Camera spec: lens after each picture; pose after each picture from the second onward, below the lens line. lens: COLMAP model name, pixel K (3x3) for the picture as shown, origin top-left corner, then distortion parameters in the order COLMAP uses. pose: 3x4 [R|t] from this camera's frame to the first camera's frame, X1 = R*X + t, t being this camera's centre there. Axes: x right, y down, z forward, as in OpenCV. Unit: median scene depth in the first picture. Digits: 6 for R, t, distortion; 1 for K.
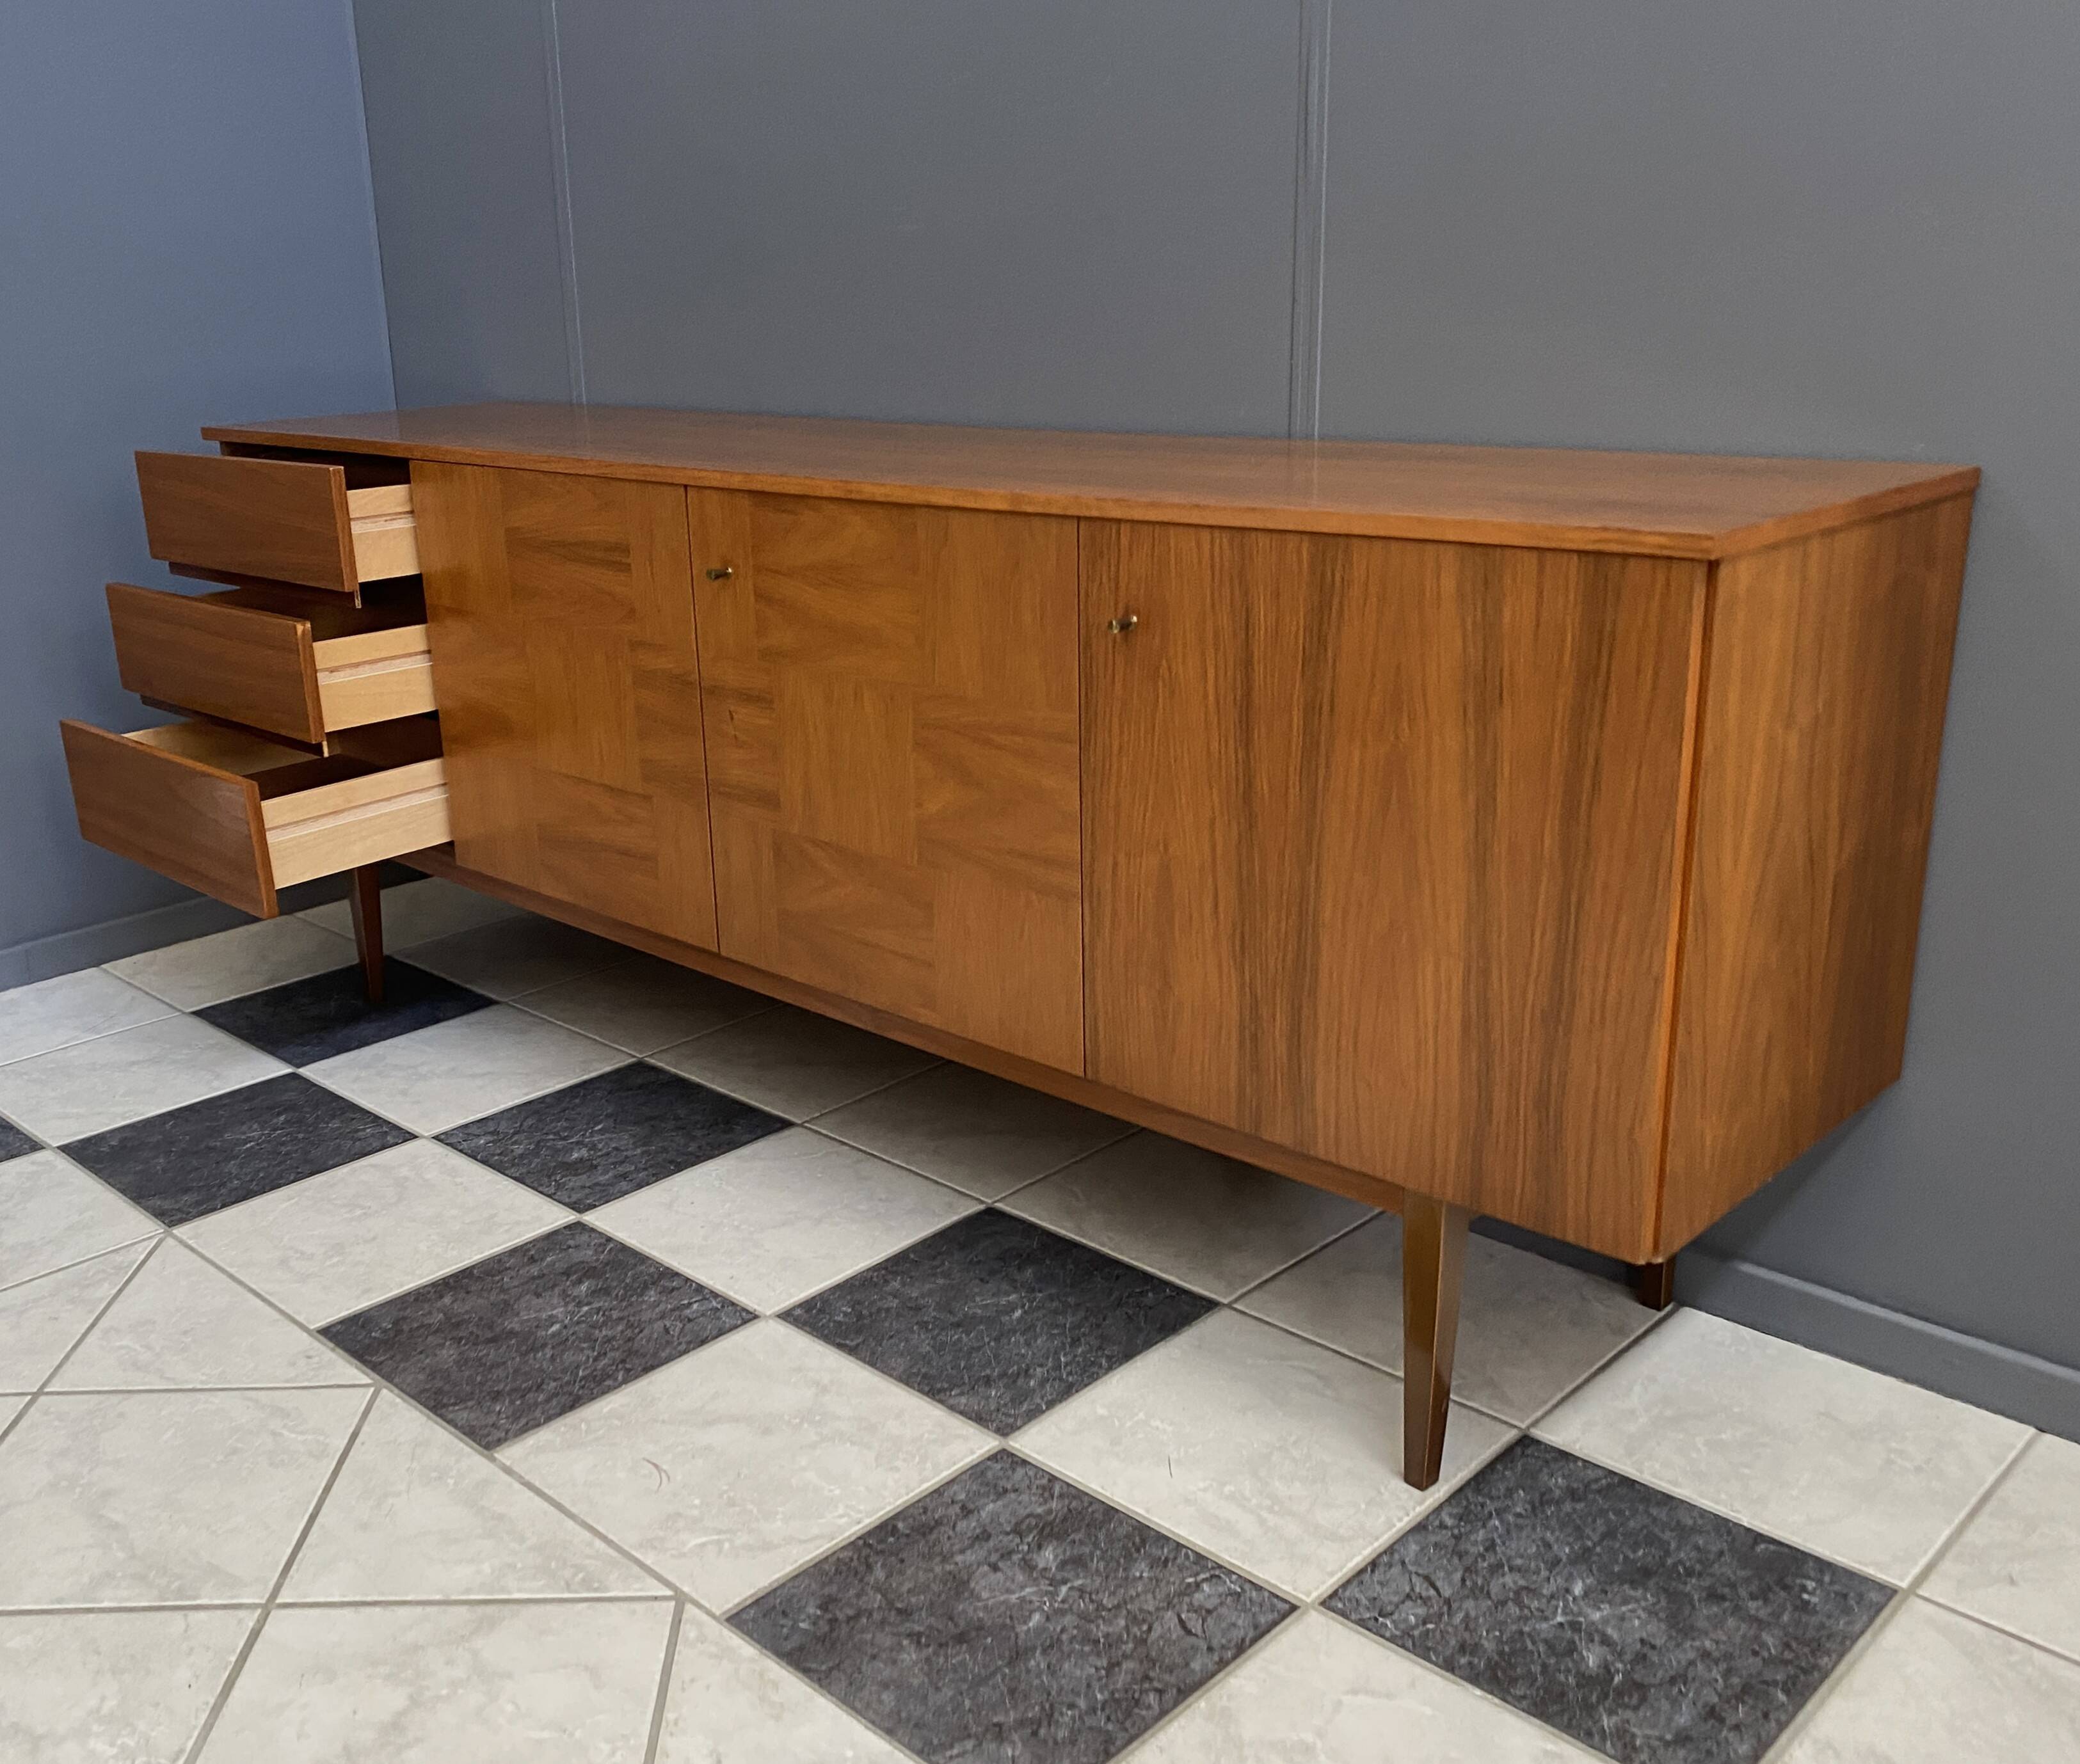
lens RADIAL K [[1943.1, 0, 934.1], [0, 1943.1, 878.8], [0, 0, 1]] dist [0.103146, -0.234391]
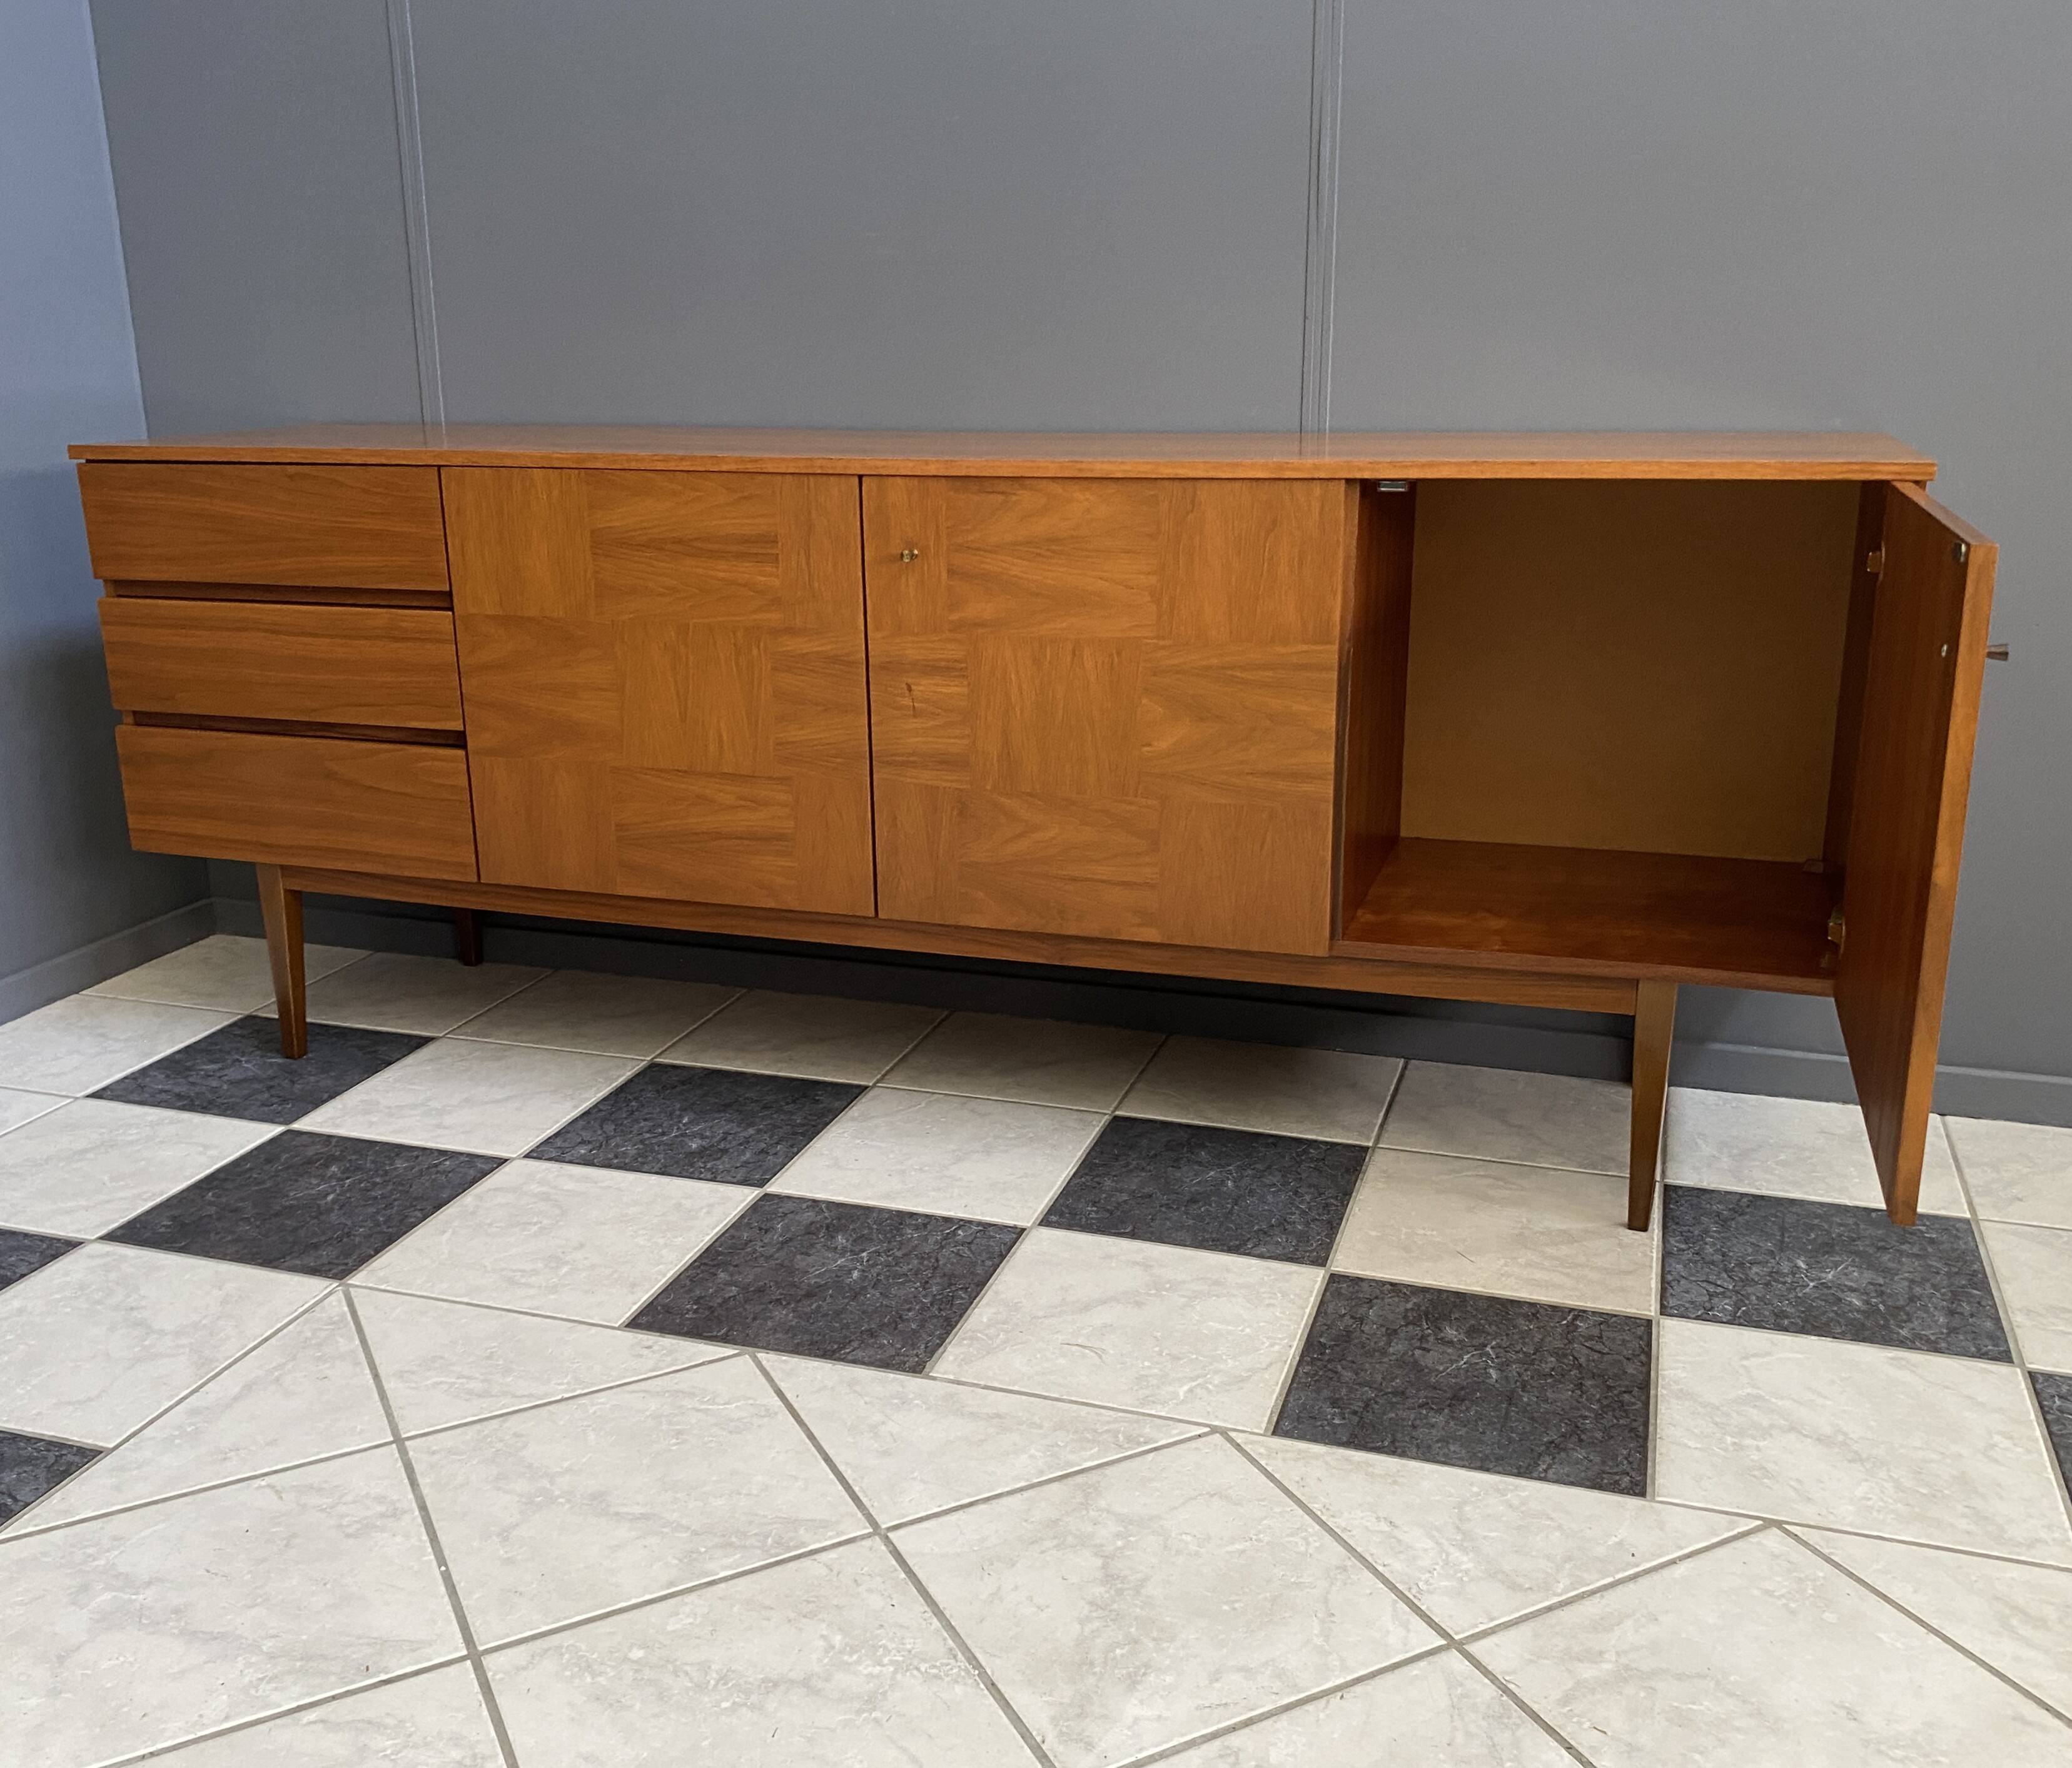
lens RADIAL K [[1910.4, 0, 1018.6], [0, 1910.4, 866.1], [0, 0, 1]] dist [0.091908, -0.211233]
pose [[0.893584, -0.102931, 0.436936, -0.628859], [0.118681, 0.992893, -0.008815, 0.037140], [-0.432924, 0.059733, 0.899449, 0.031550]]
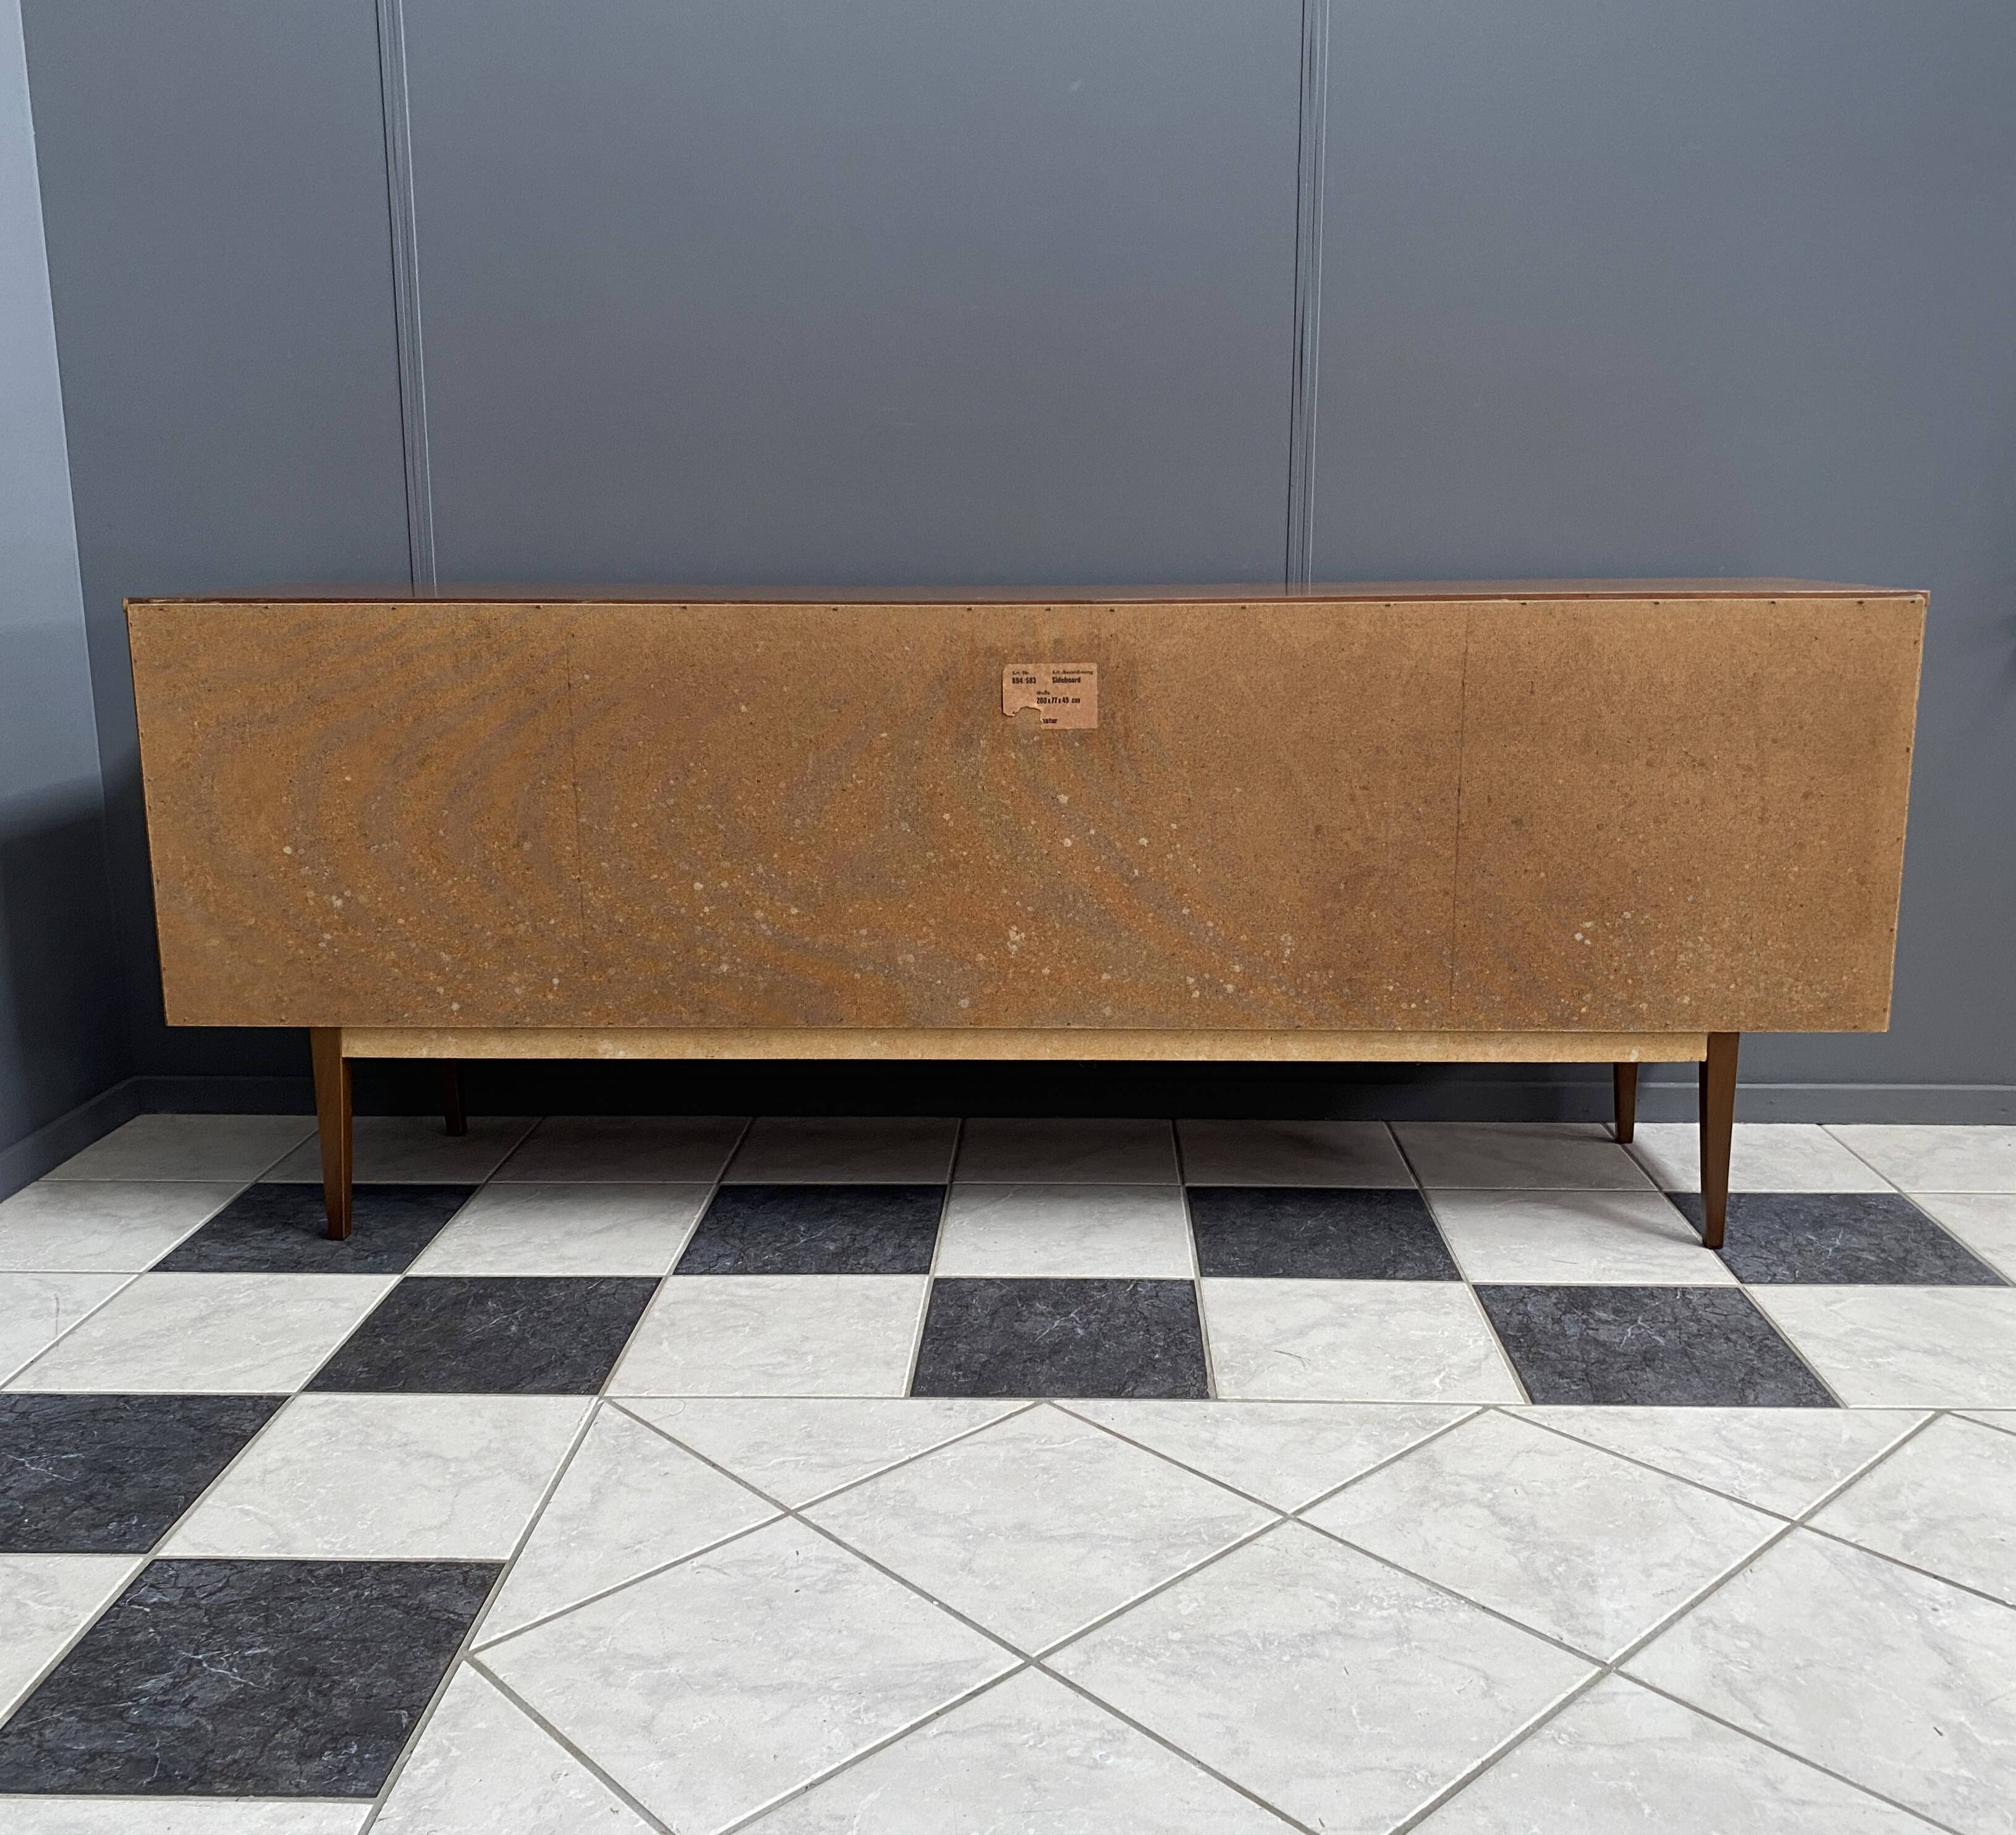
lens RADIAL K [[1890.4, 0, 1014.1], [0, 1890.4, 885.1], [0, 0, 1]] dist [0.091728, -0.212682]
pose [[0.730412, -0.103111, 0.675179, -1.094159], [0.186877, 0.980987, -0.052352, 0.029028], [-0.656944, 0.164415, 0.735794, 0.195796]]
